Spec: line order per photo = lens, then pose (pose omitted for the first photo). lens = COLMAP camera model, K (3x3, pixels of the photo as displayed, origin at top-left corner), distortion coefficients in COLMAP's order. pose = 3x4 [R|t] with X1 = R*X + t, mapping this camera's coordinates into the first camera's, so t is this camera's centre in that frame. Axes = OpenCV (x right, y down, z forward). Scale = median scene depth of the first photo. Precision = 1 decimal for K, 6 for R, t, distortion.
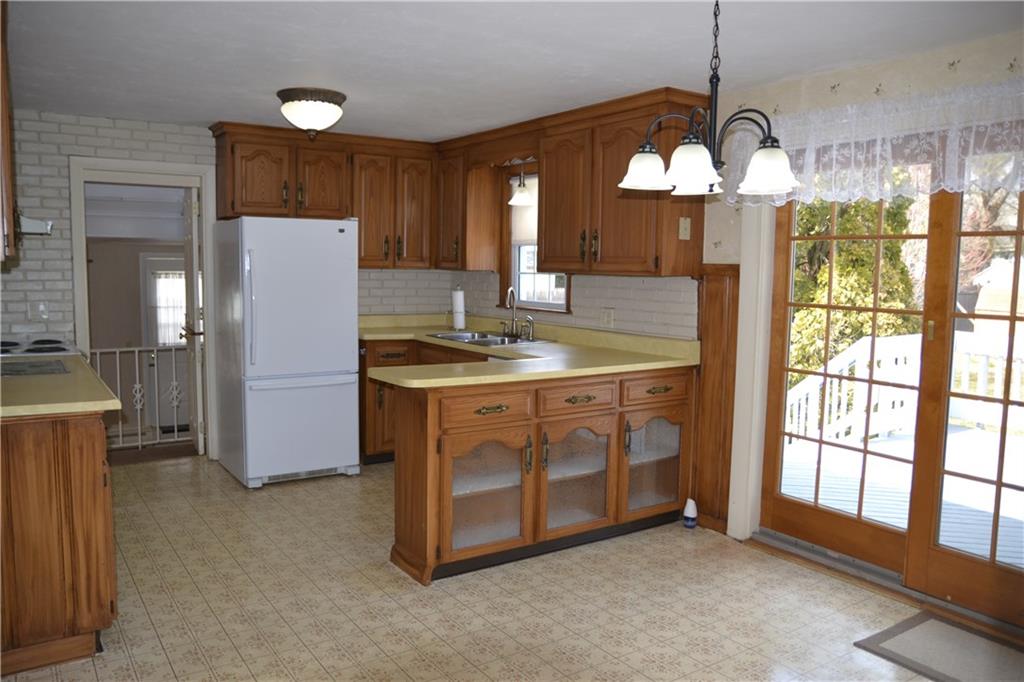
lens RADIAL K [[768.7, 0, 512.0], [0, 768.7, 341.0], [0, 0, 1]] dist [-0.030813, 0.005107]
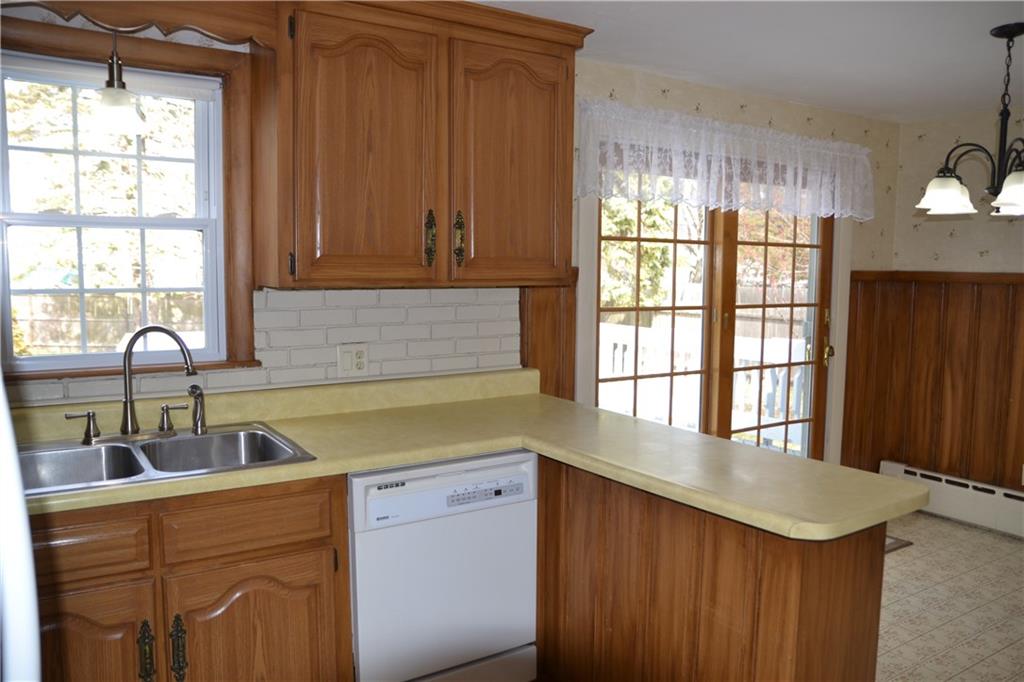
lens RADIAL K [[768.7, 0, 512.0], [0, 768.7, 341.0], [0, 0, 1]] dist [-0.030813, 0.005107]
pose [[0.015050, -0.112303, 0.993560, -0.515507], [0.094277, 0.989405, 0.110405, -0.106681], [-0.995432, 0.092008, 0.025478, 0.956430]]
